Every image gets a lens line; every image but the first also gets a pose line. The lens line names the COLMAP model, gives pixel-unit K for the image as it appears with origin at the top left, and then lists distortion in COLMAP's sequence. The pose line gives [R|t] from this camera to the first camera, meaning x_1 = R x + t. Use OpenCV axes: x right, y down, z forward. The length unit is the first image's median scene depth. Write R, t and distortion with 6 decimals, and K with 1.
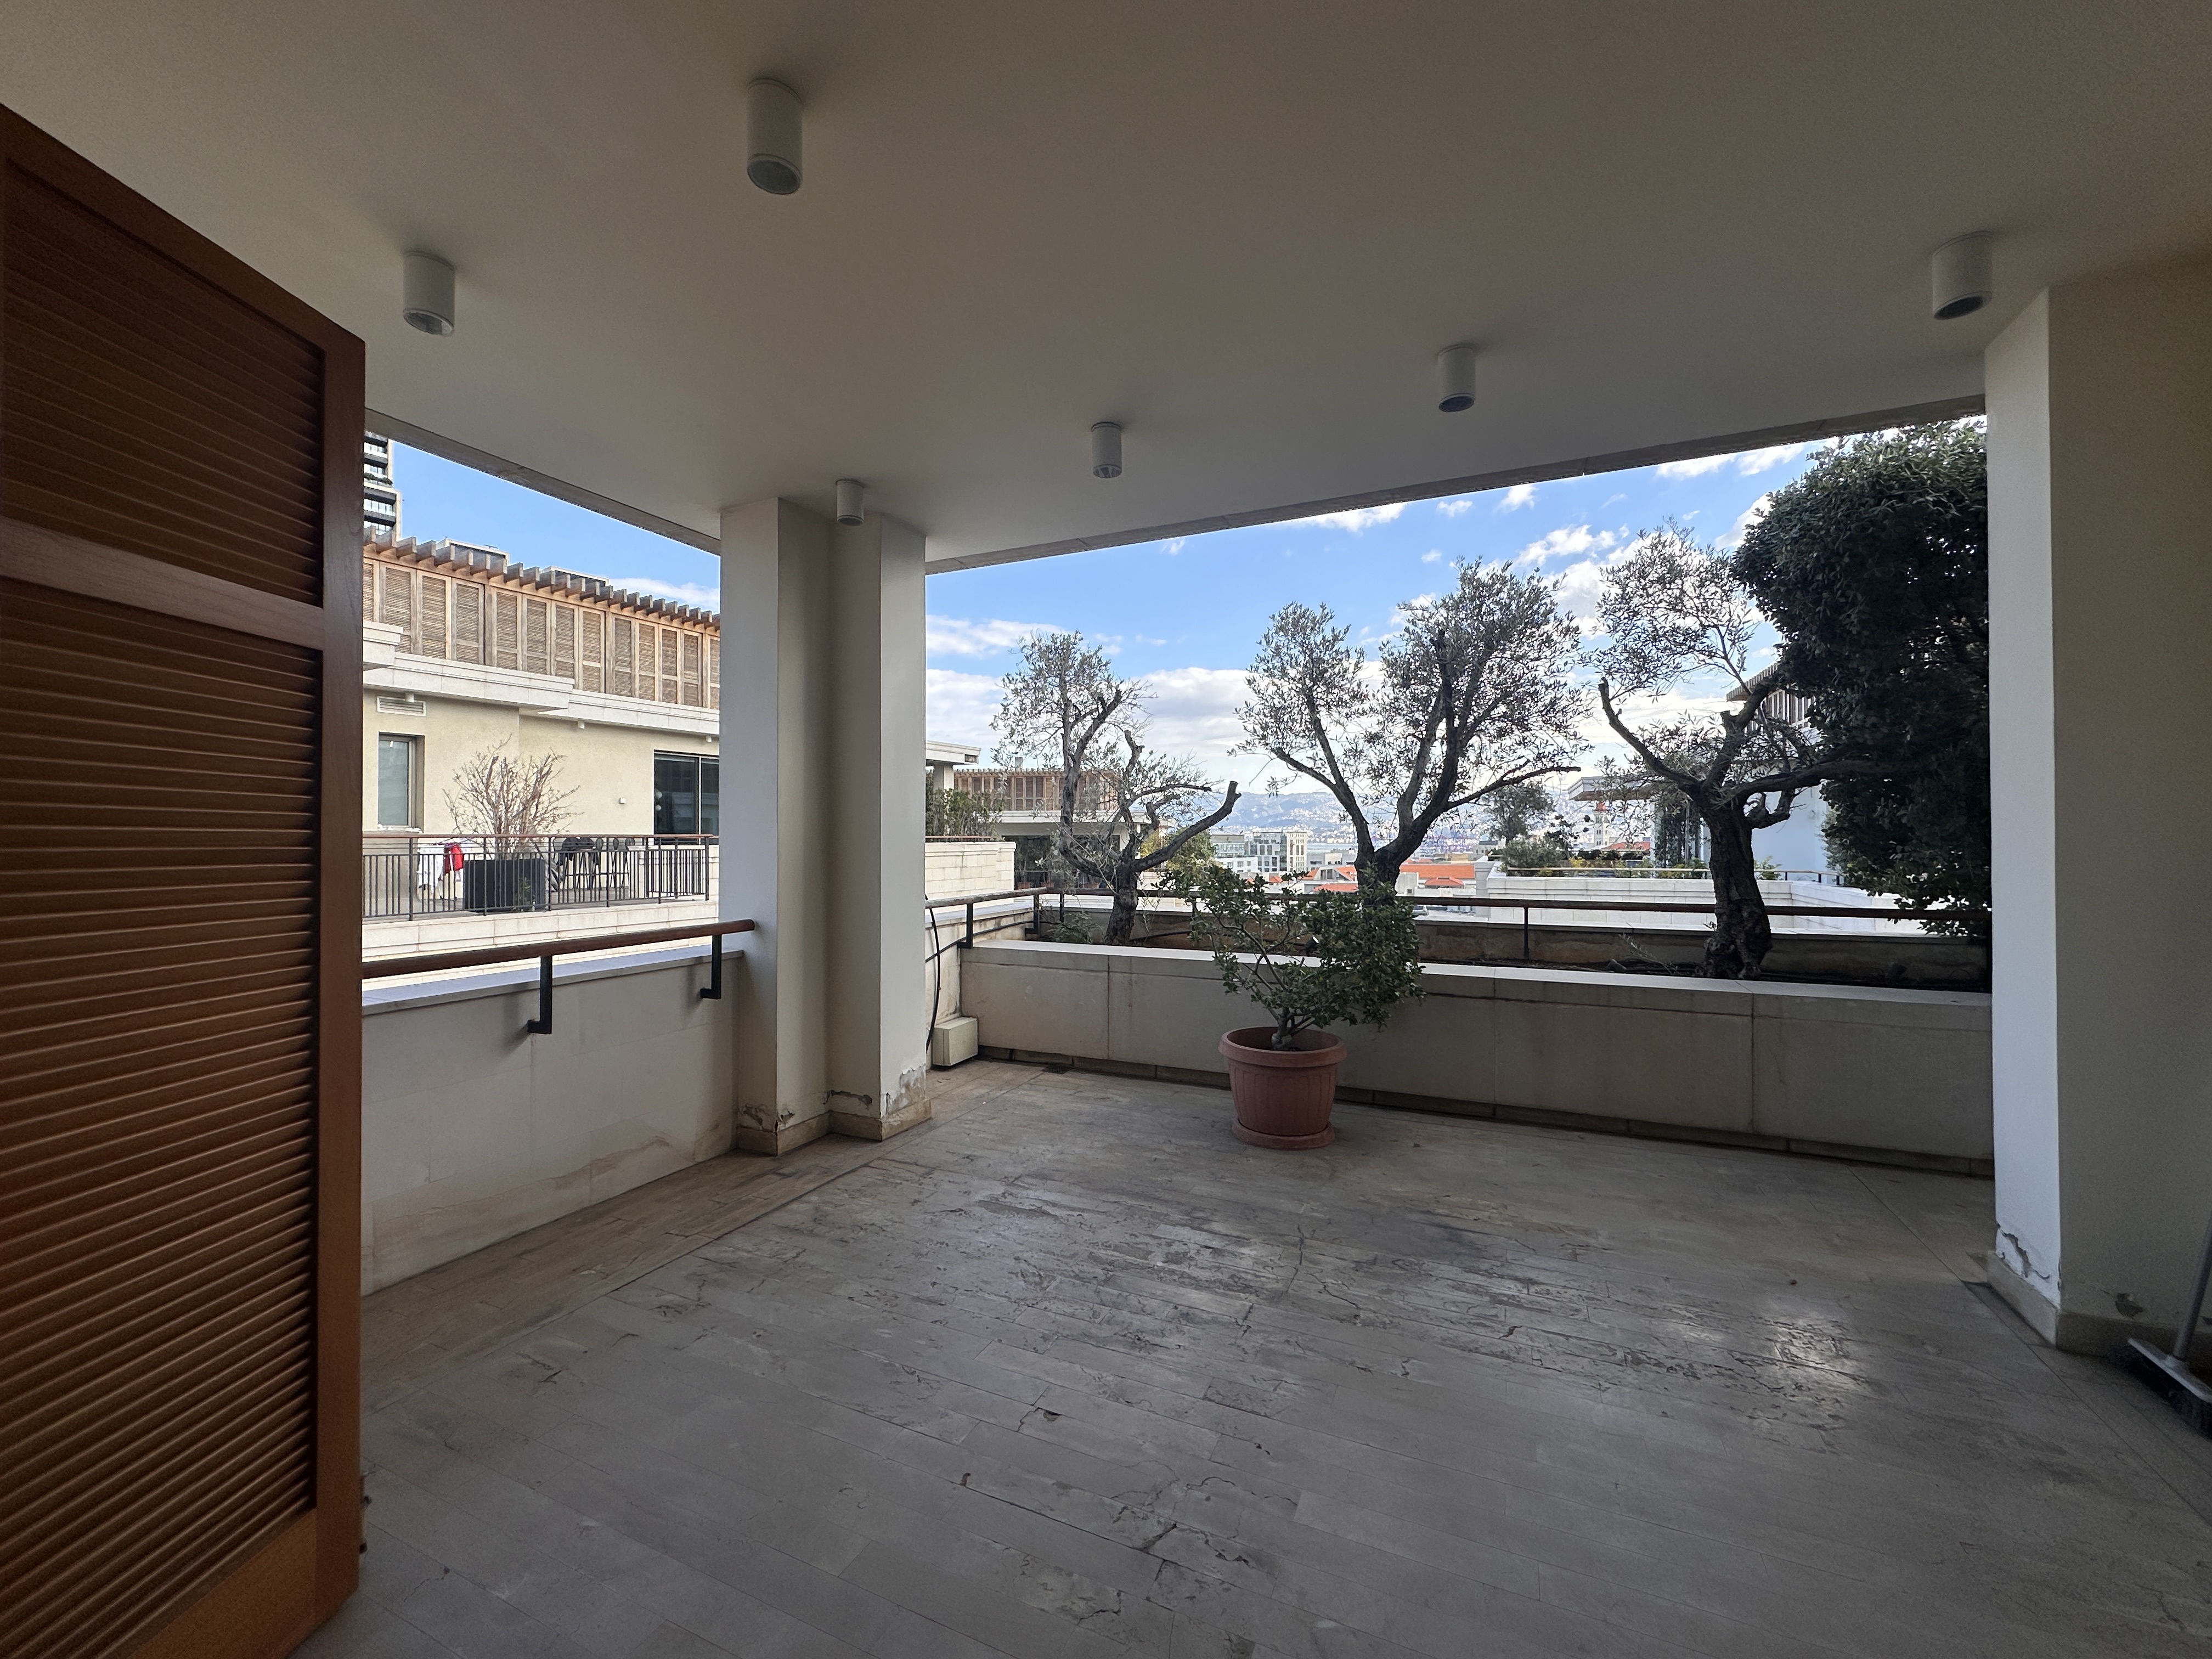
lens RADIAL K [[884.1, 0, 1106.0], [0, 884.1, 829.5], [0, 0, 1]] dist [-0.001142, 0.000476]
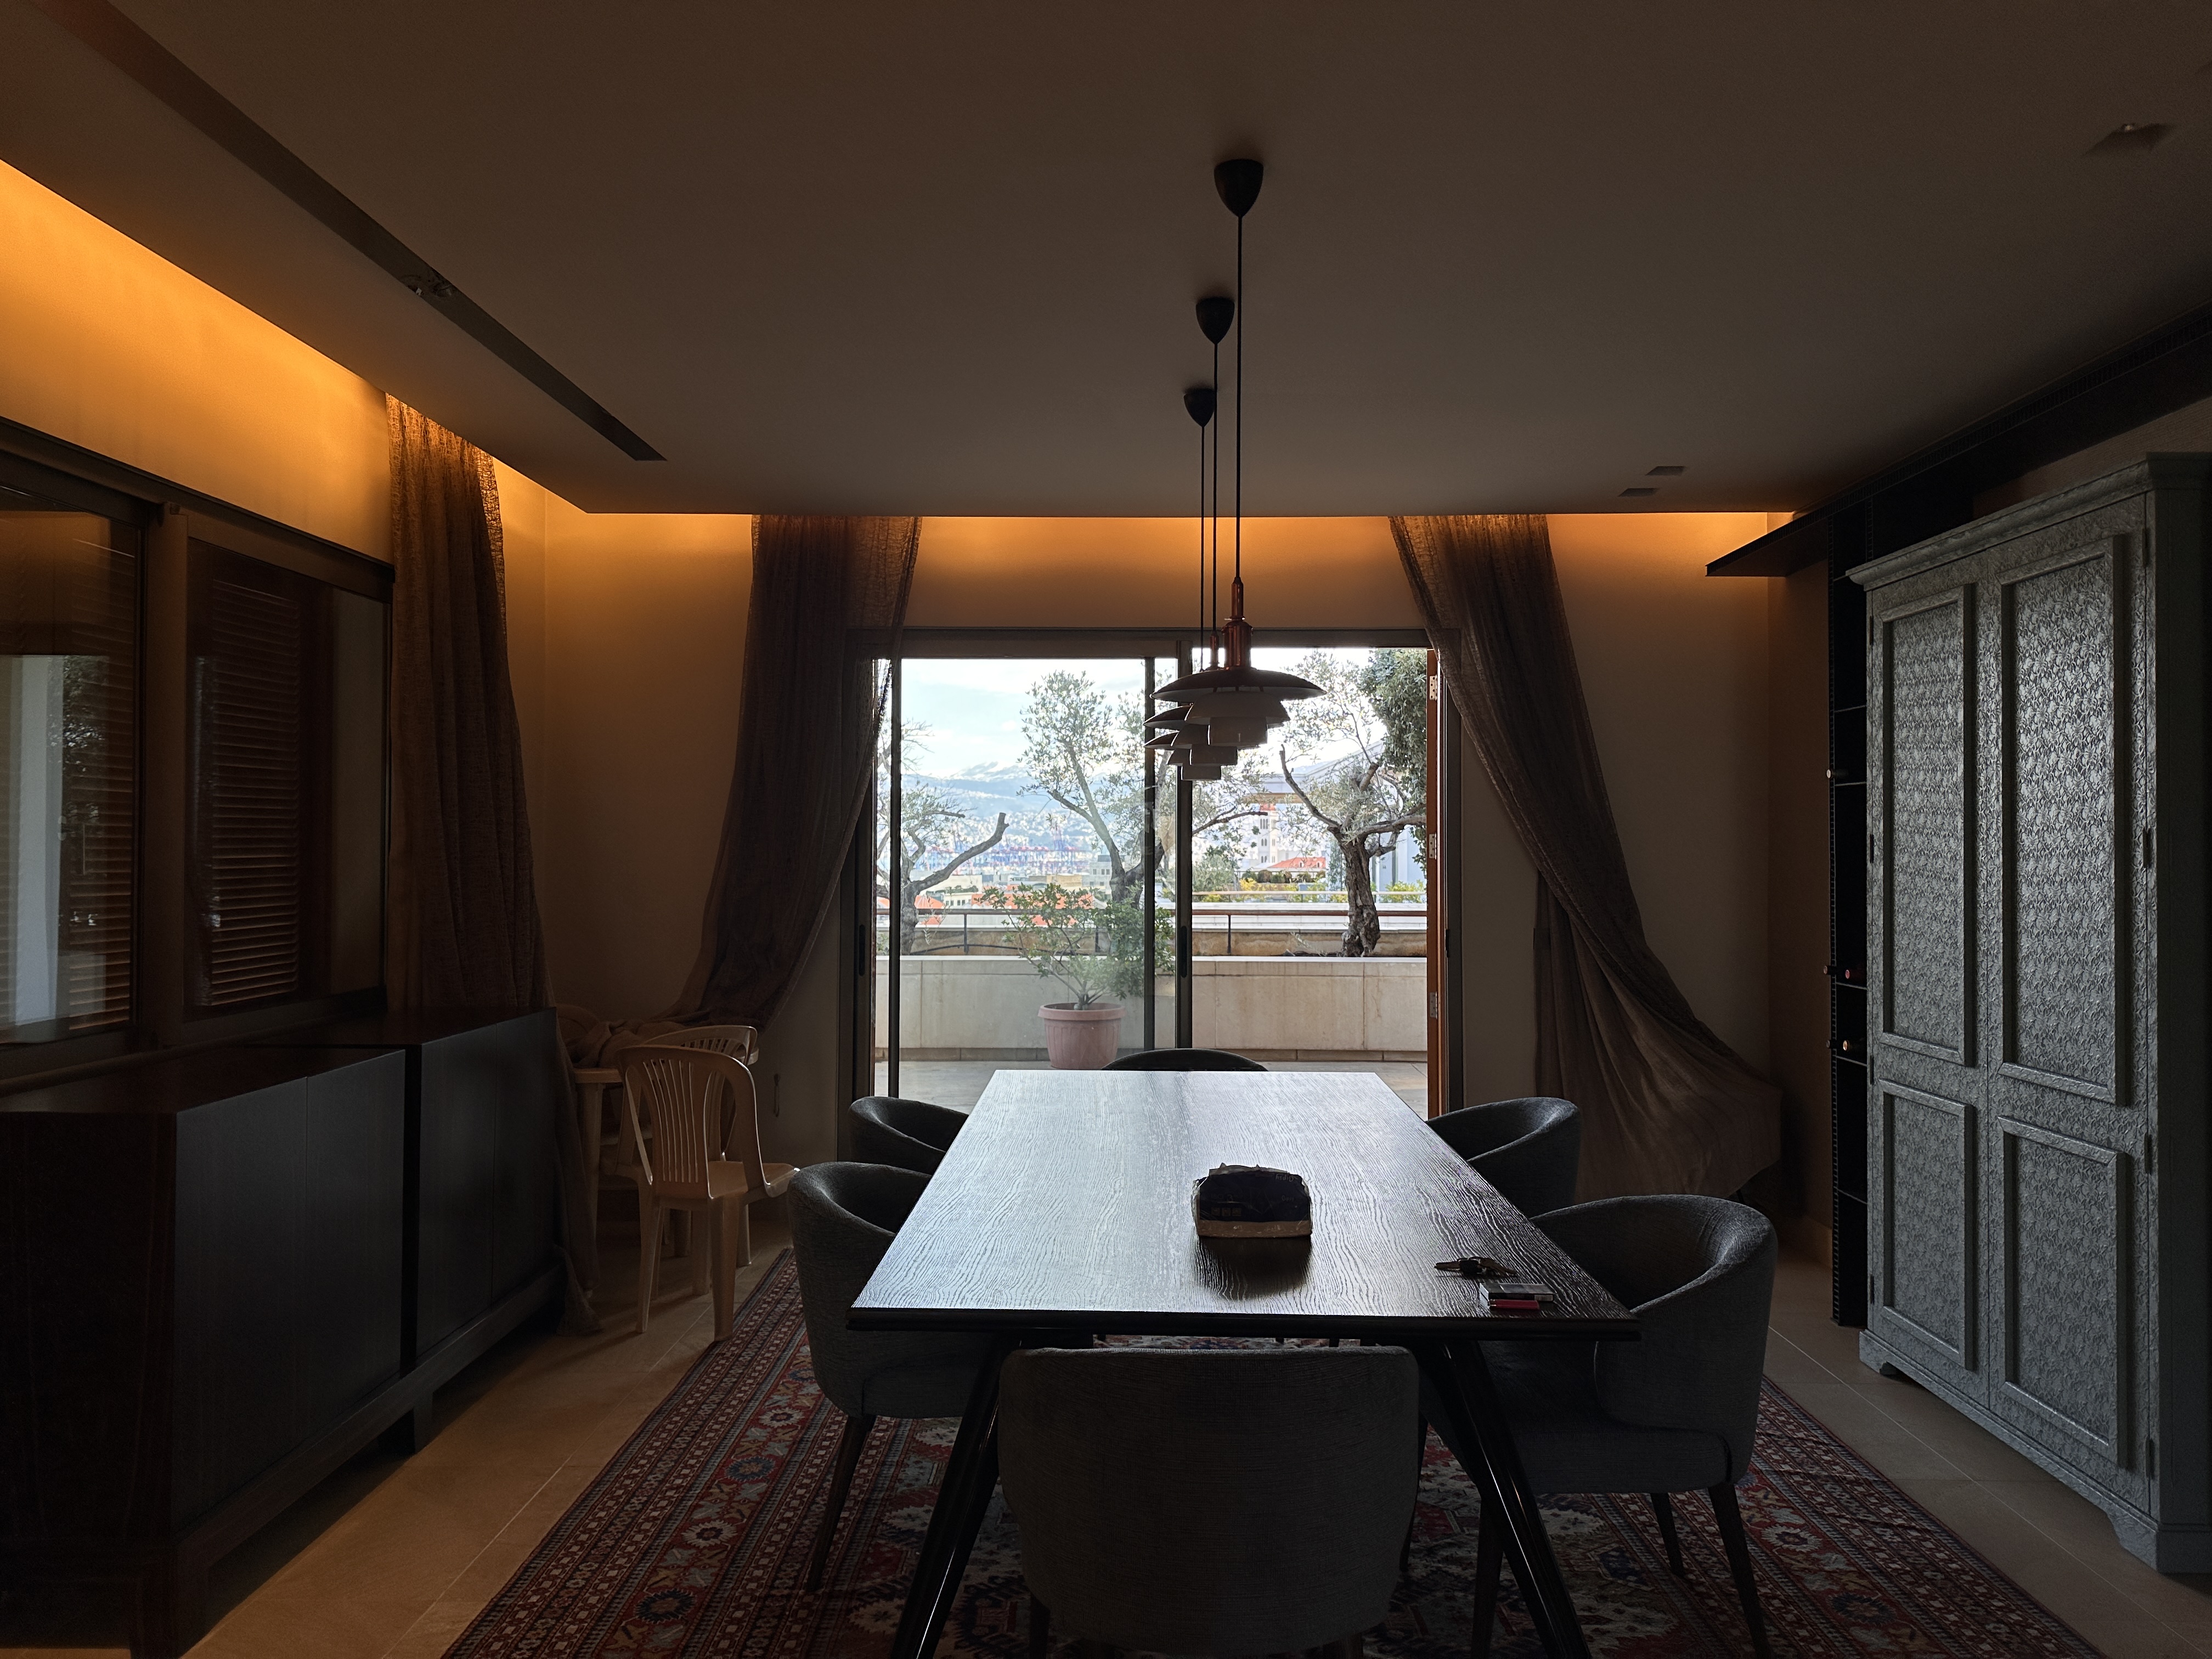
lens RADIAL K [[1531.8, 0, 1106.0], [0, 1531.8, 829.5], [0, 0, 1]] dist [0.006096, 0.000500]
pose [[0.918476, 0.010904, 0.395327, -0.599926], [-0.010047, 0.999941, -0.004238, -0.029223], [-0.395349, -0.000079, 0.918531, -1.029148]]
